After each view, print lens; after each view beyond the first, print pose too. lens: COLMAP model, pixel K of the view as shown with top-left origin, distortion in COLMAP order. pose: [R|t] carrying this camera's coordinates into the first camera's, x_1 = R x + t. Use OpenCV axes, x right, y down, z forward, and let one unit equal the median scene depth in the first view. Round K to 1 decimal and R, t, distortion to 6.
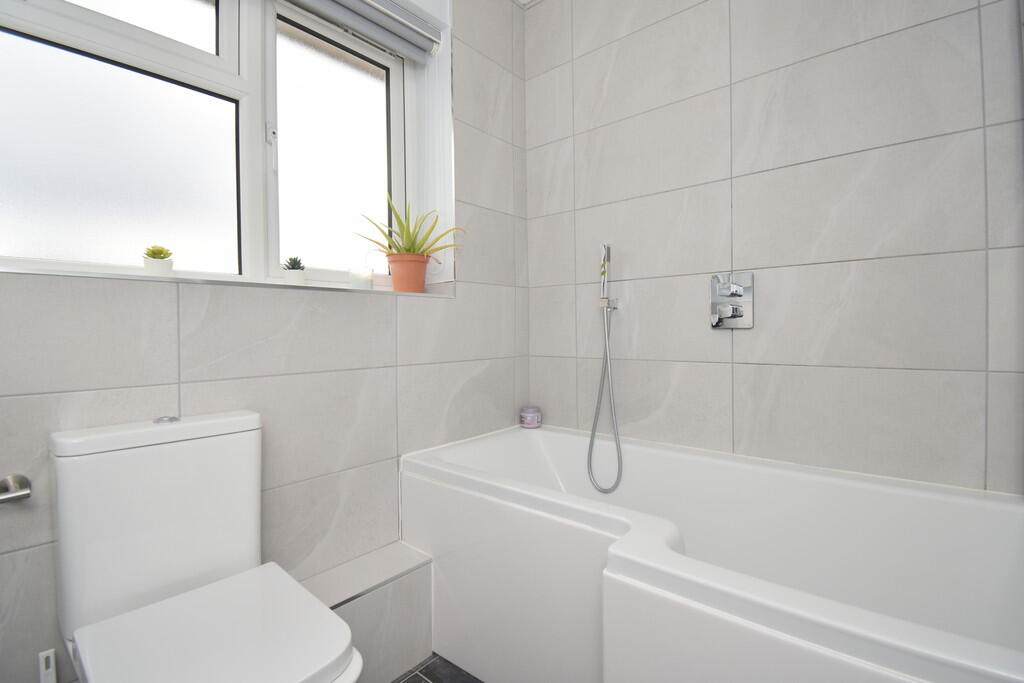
lens RADIAL K [[452.8, 0, 520.8], [0, 452.8, 337.0], [0, 0, 1]] dist [-0.037198, -0.000723]
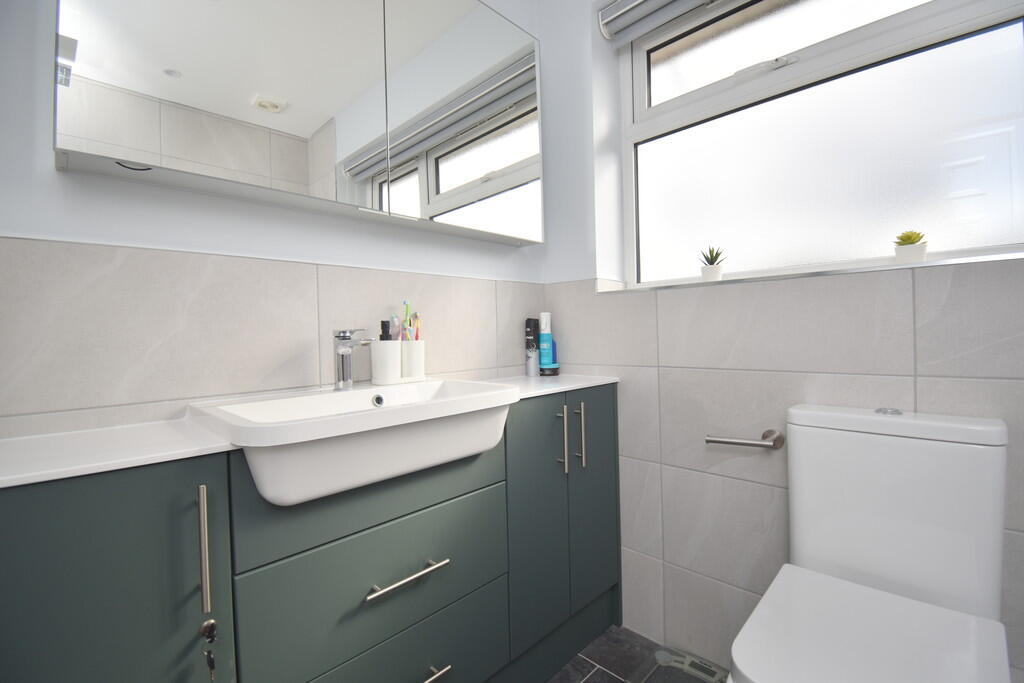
lens RADIAL K [[452.8, 0, 520.8], [0, 452.8, 337.0], [0, 0, 1]] dist [-0.037198, -0.000723]
pose [[-0.057664, 0.017710, -0.998179, 0.212680], [0.014152, 0.999757, 0.016920, -0.005142], [0.998236, -0.013151, -0.057901, 0.240857]]
